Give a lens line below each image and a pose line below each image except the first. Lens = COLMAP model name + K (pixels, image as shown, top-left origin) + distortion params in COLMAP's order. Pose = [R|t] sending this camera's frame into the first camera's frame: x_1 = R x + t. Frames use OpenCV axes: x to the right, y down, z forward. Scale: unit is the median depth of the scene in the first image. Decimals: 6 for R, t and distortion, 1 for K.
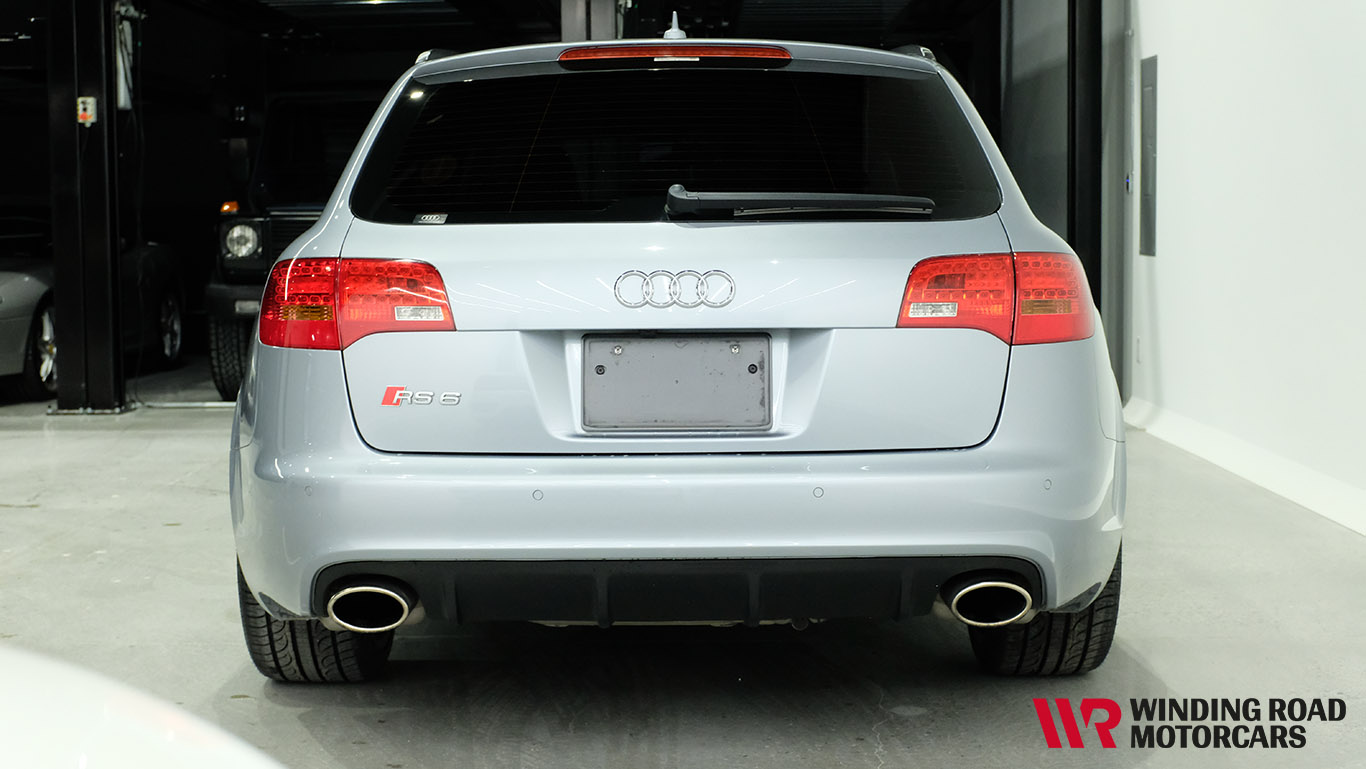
lens RADIAL K [[2020.5, 0, 683.0], [0, 2020.5, 384.5], [0, 0, 1]] dist [-0.024314, -0.134166]
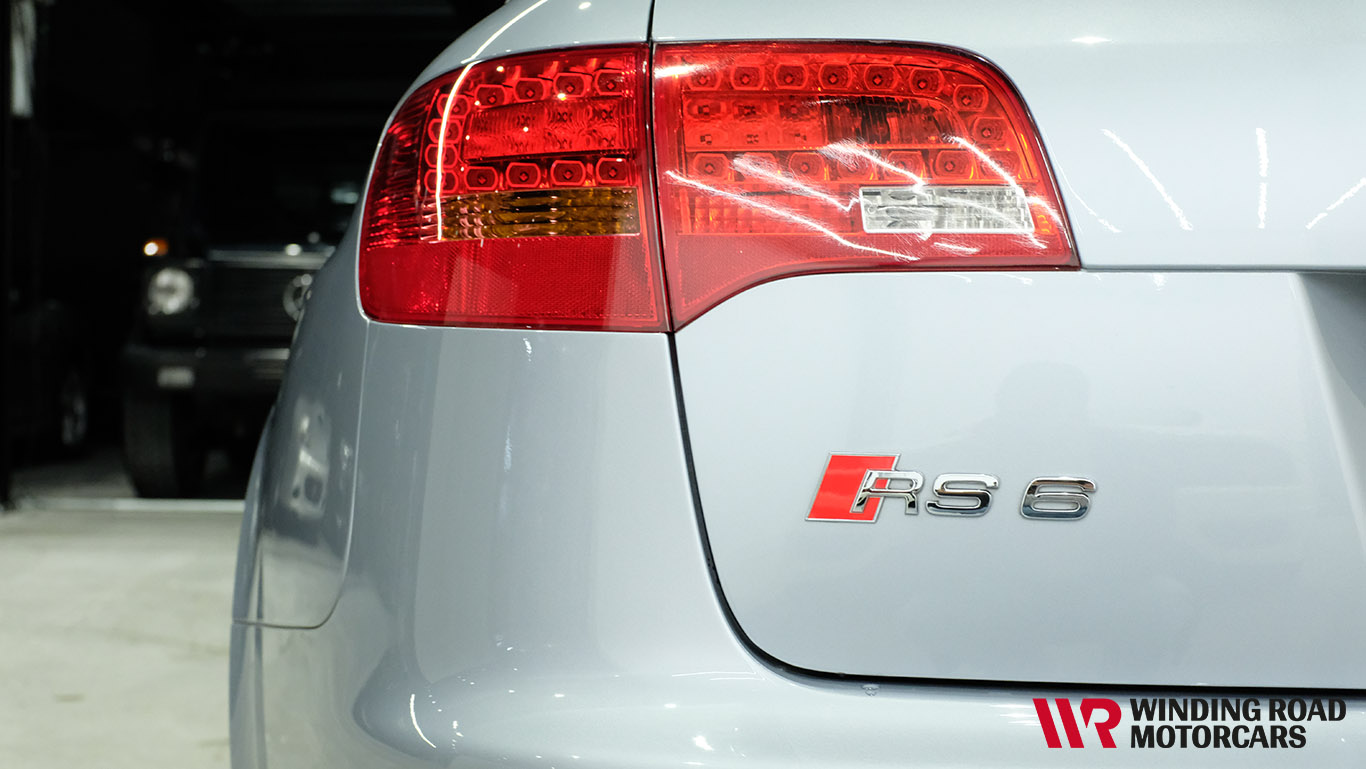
lens RADIAL K [[2020.5, 0, 683.0], [0, 2020.5, 384.5], [0, 0, 1]] dist [-0.024314, -0.134166]
pose [[0.998749, 0.018799, 0.046331, -0.181358], [-0.016299, 0.998422, -0.053742, 0.006980], [-0.047268, 0.052919, 0.997479, 0.701738]]
